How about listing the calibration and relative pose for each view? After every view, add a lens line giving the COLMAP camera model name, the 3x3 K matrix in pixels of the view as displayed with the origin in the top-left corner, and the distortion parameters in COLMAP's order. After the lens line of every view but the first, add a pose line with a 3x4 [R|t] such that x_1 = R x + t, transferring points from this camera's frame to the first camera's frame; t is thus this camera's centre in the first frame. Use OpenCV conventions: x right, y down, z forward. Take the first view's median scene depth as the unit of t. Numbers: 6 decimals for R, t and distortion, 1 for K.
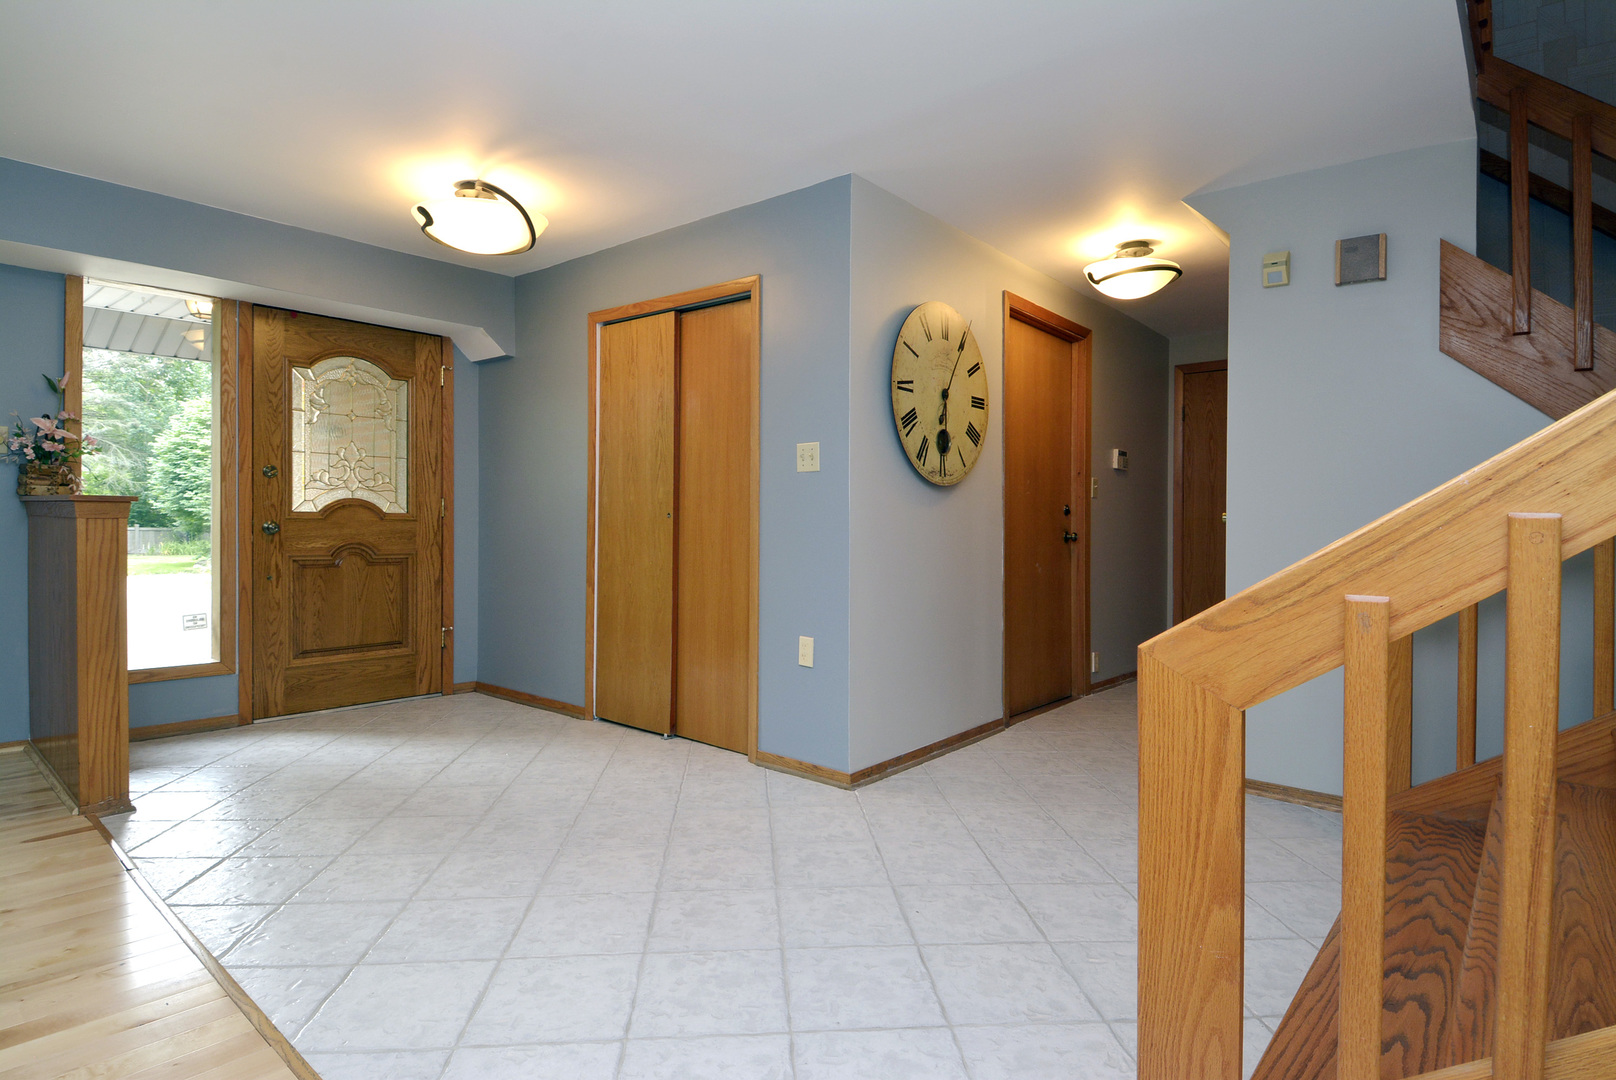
lens RADIAL K [[850.9, 0, 798.0], [0, 850.9, 541.7], [0, 0, 1]] dist [0.045509, -0.049696]
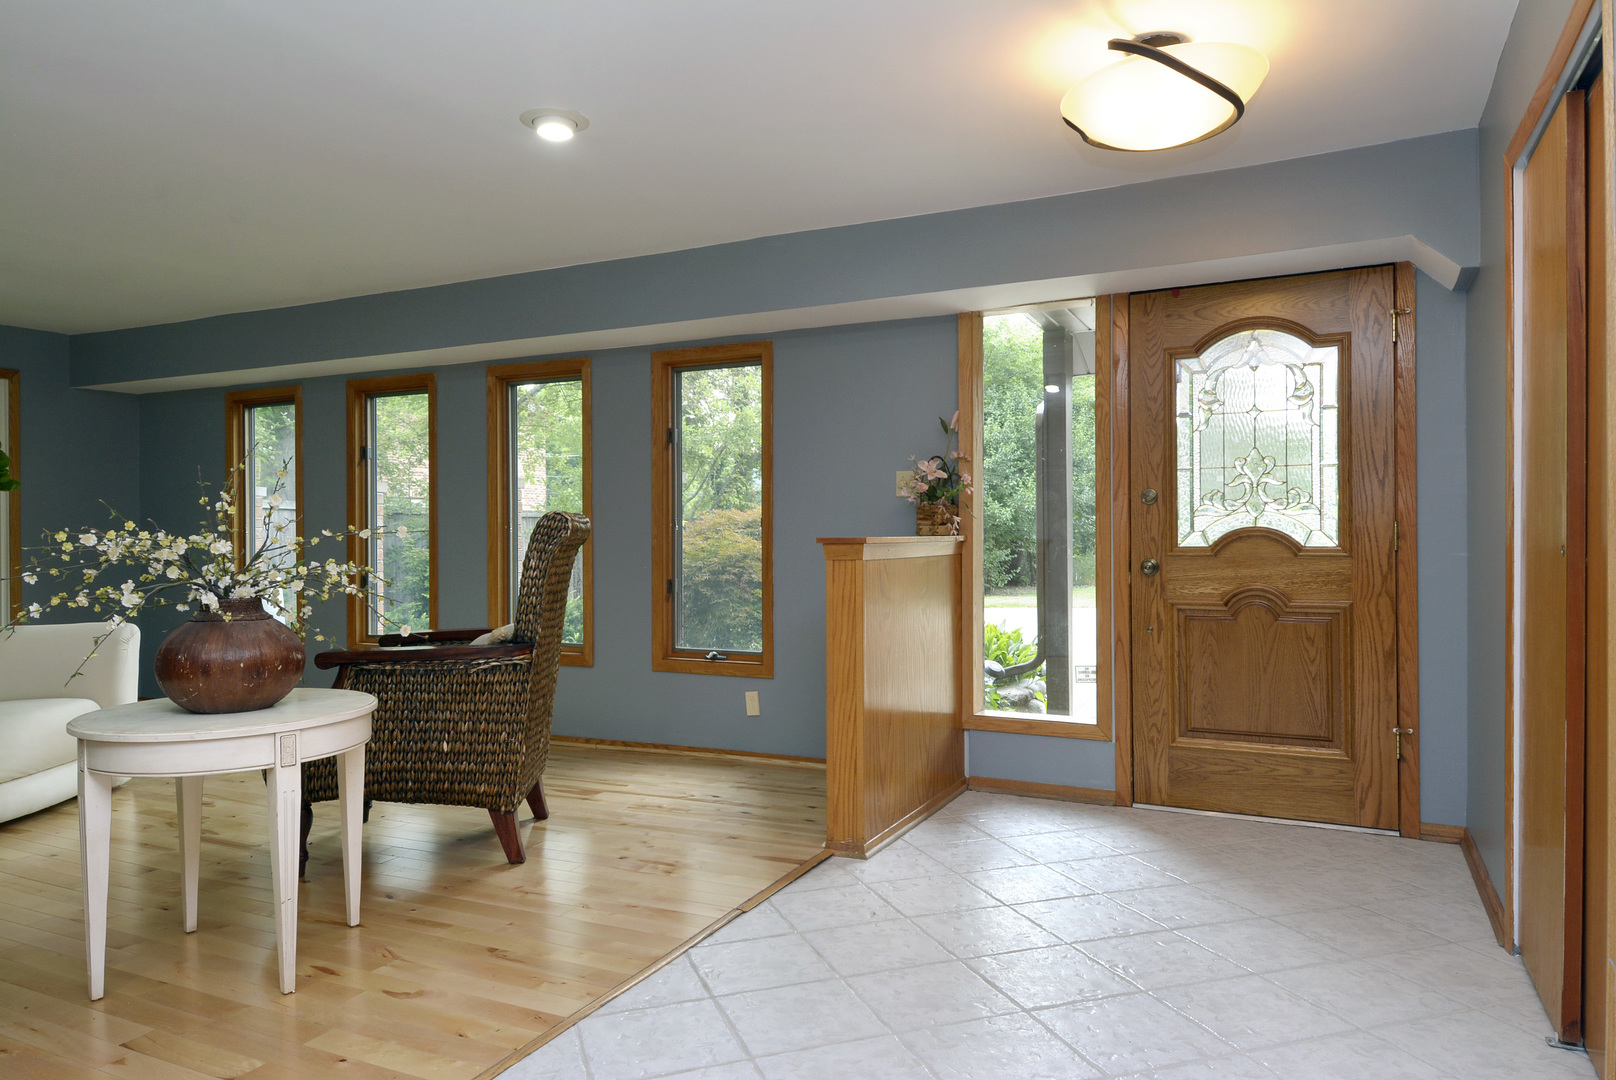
lens RADIAL K [[1082.2, 0, 812.0], [0, 1082.2, 548.9], [0, 0, 1]] dist [0.072018, -0.071863]
pose [[0.262818, -0.003816, -0.964838, 0.279970], [-0.014509, 0.999863, -0.007906, -0.020143], [0.964736, 0.016077, 0.262727, 0.422744]]
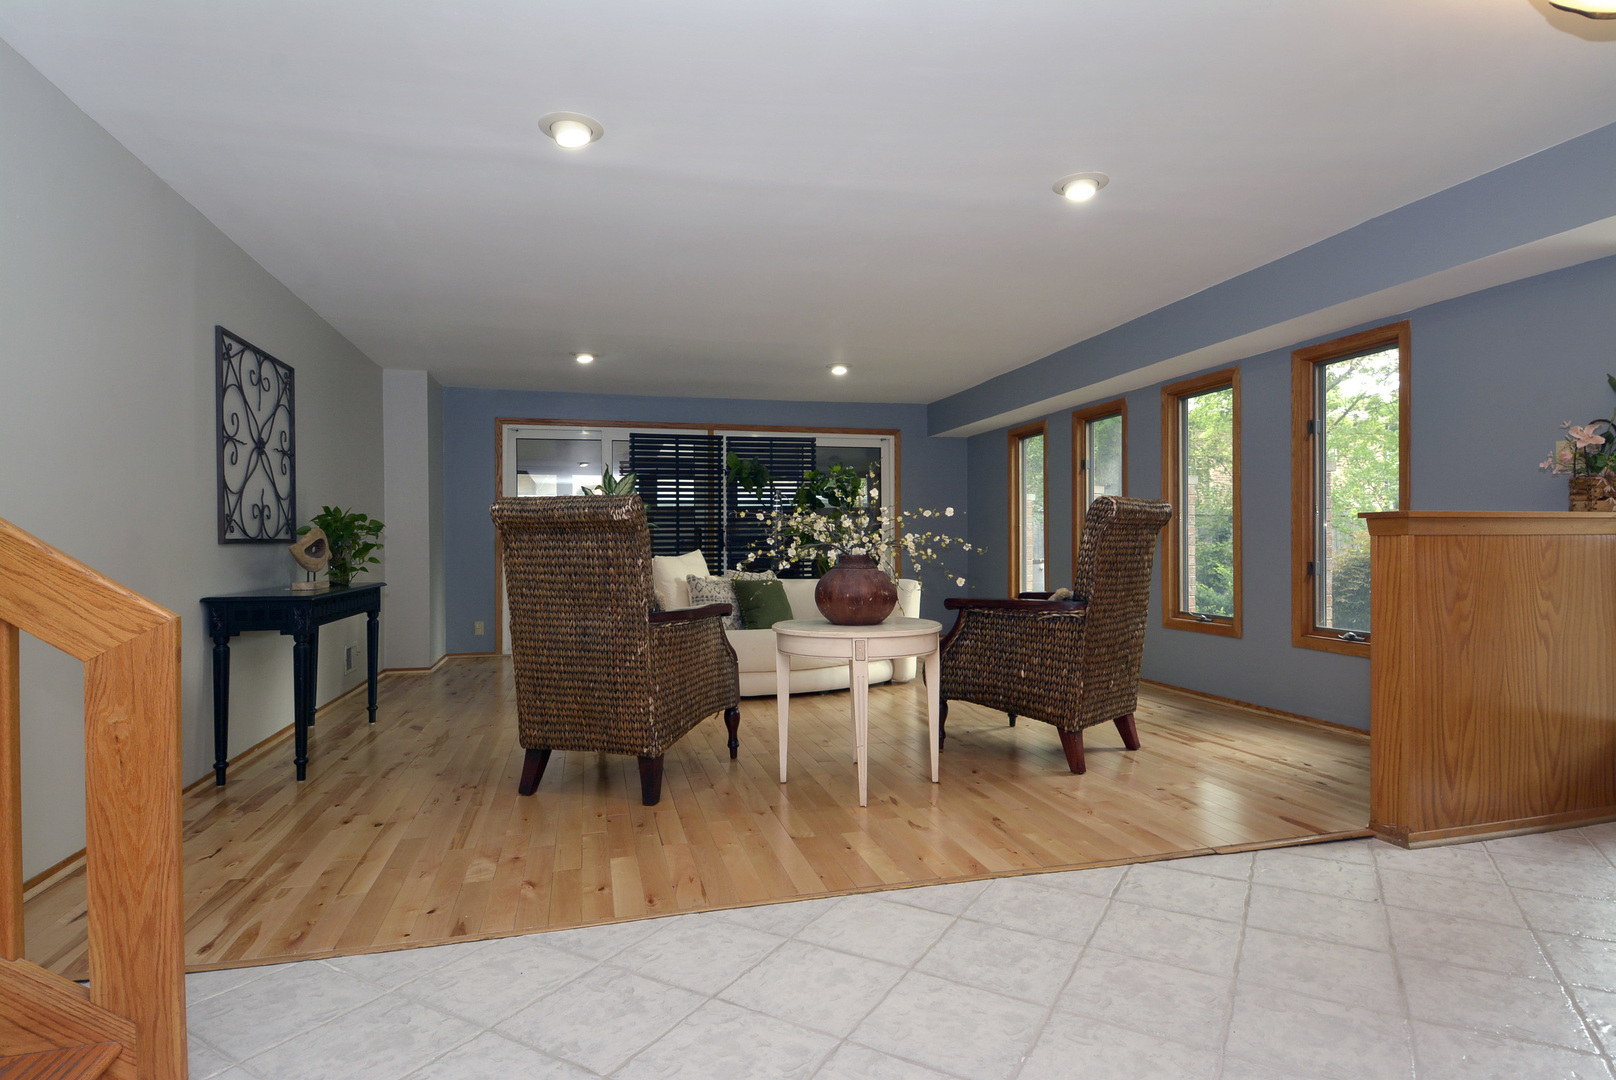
lens RADIAL K [[850.9, 0, 798.0], [0, 850.9, 541.7], [0, 0, 1]] dist [0.045509, -0.049696]
pose [[-0.571092, -0.012606, -0.820789, 0.257251], [-0.024139, 0.999708, 0.001442, -0.003572], [0.820531, 0.020636, -0.571229, 0.679167]]
